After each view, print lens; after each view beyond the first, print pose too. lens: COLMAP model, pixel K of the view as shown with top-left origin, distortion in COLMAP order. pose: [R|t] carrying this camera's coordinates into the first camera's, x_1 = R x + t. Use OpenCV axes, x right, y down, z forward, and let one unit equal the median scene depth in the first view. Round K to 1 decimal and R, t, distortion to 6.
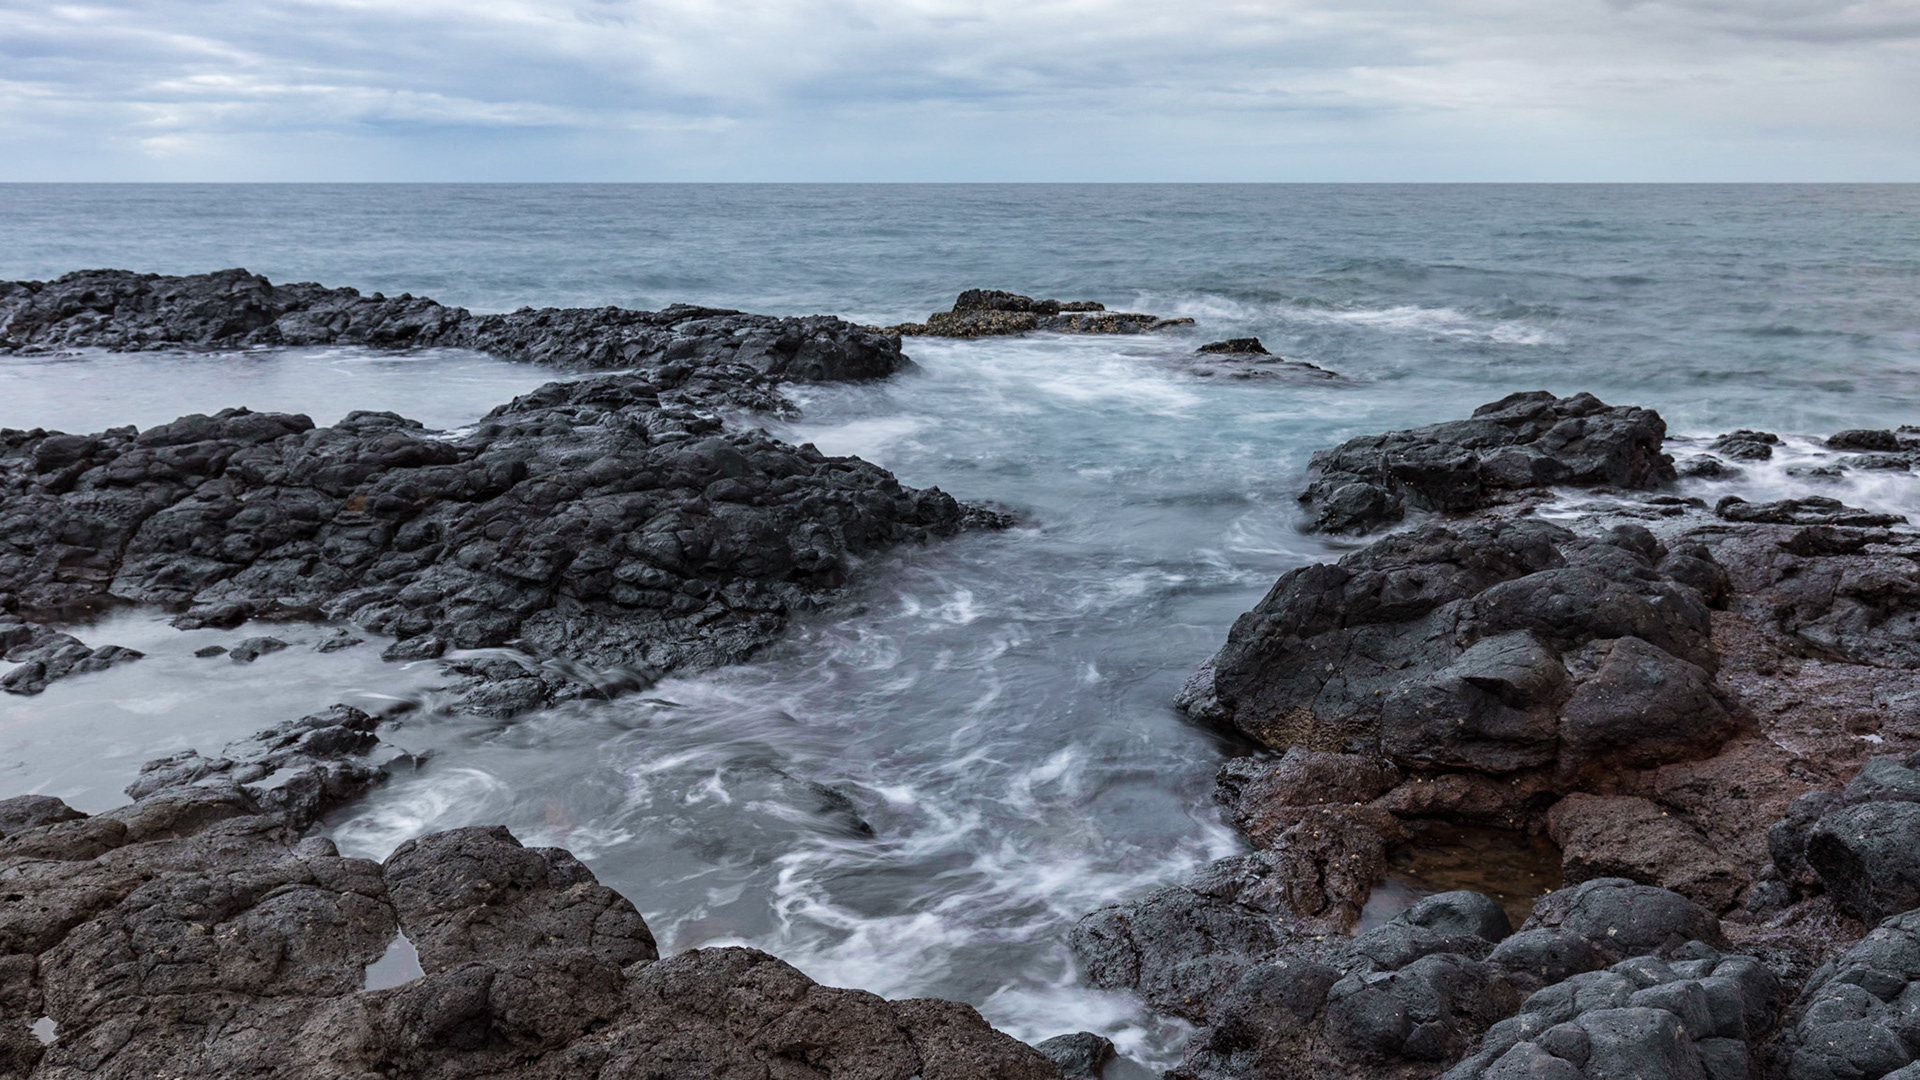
lens RADIAL K [[1557.3, 0, 960.0], [0, 1557.3, 540.0], [0, 0, 1]] dist [0.006185, -0.006012]
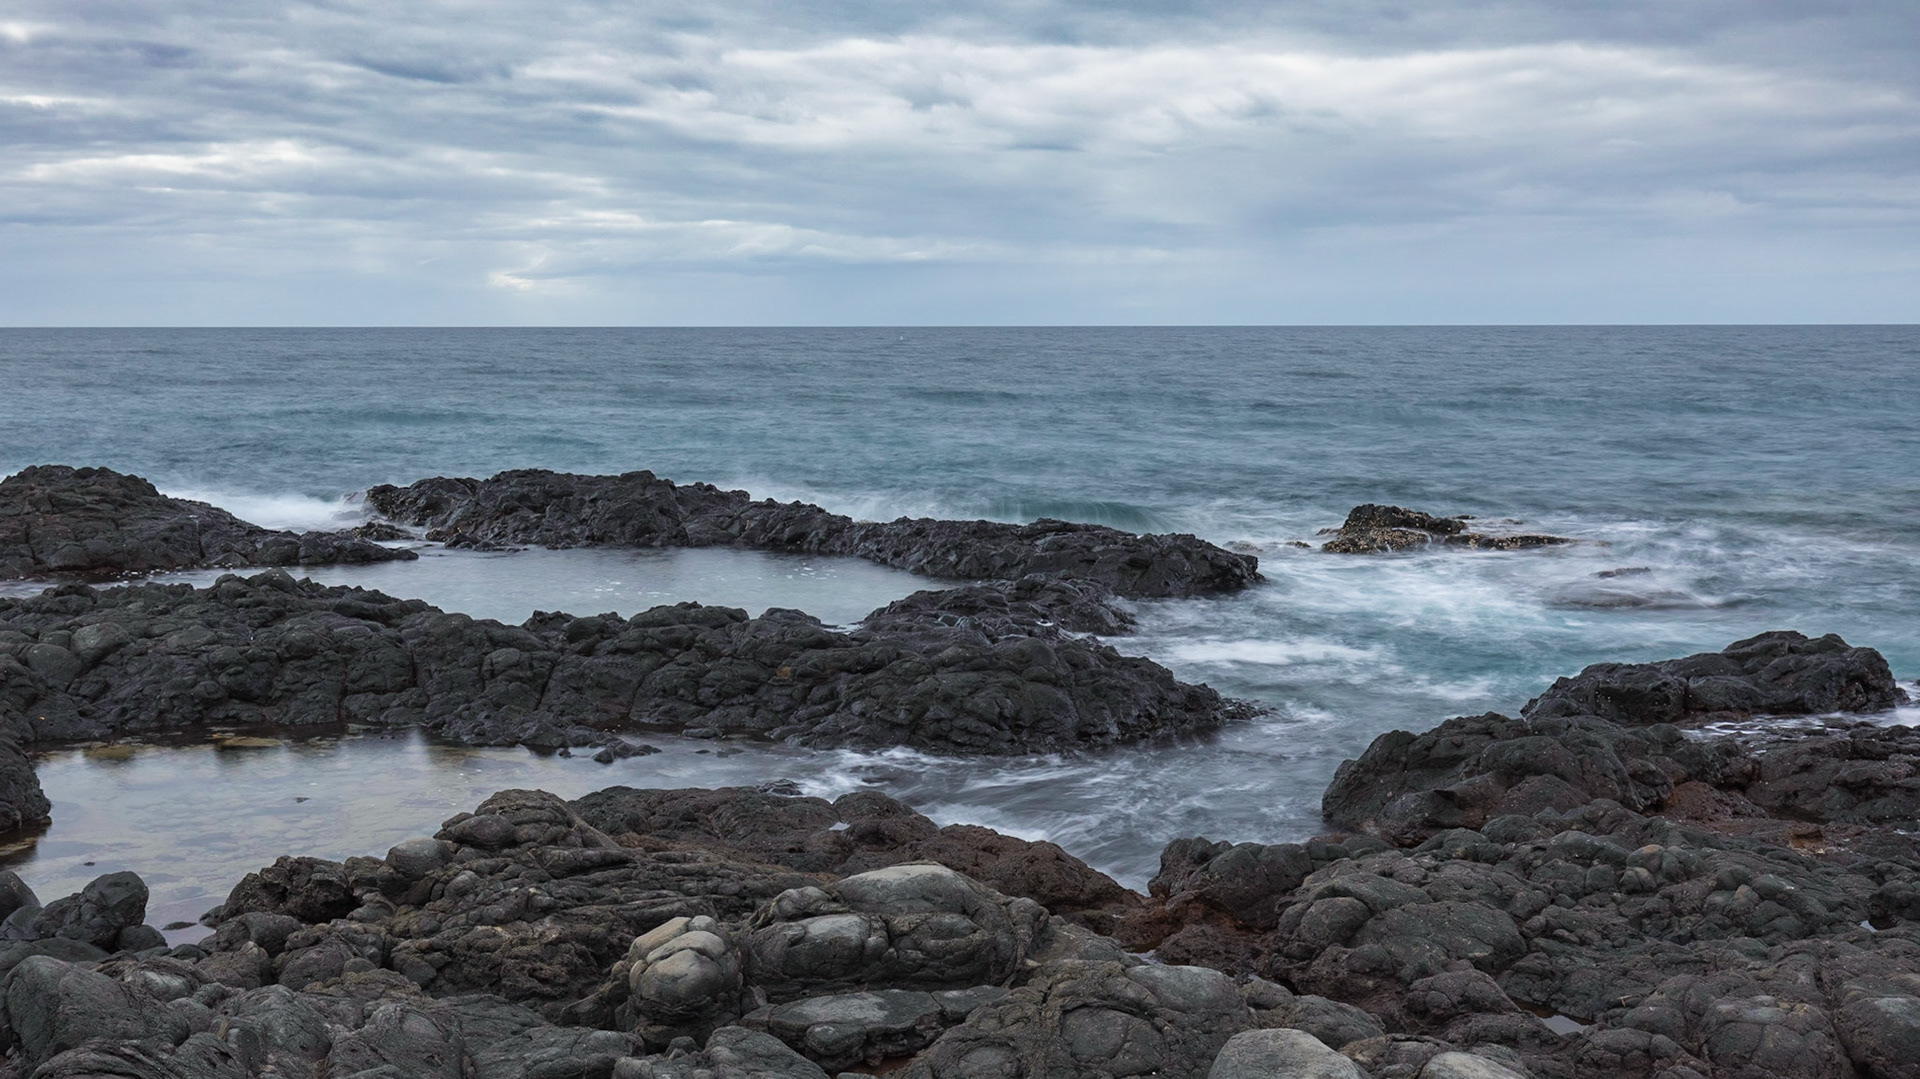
lens RADIAL K [[5603.7, 0, 960.0], [0, 5603.7, 539.5], [0, 0, 1]] dist [0.011655, -0.034846]
pose [[0.967164, 0.034506, -0.251801, 1.124595], [-0.061141, 0.993234, -0.098732, 0.375107], [0.246691, 0.110885, 0.962730, -4.162075]]
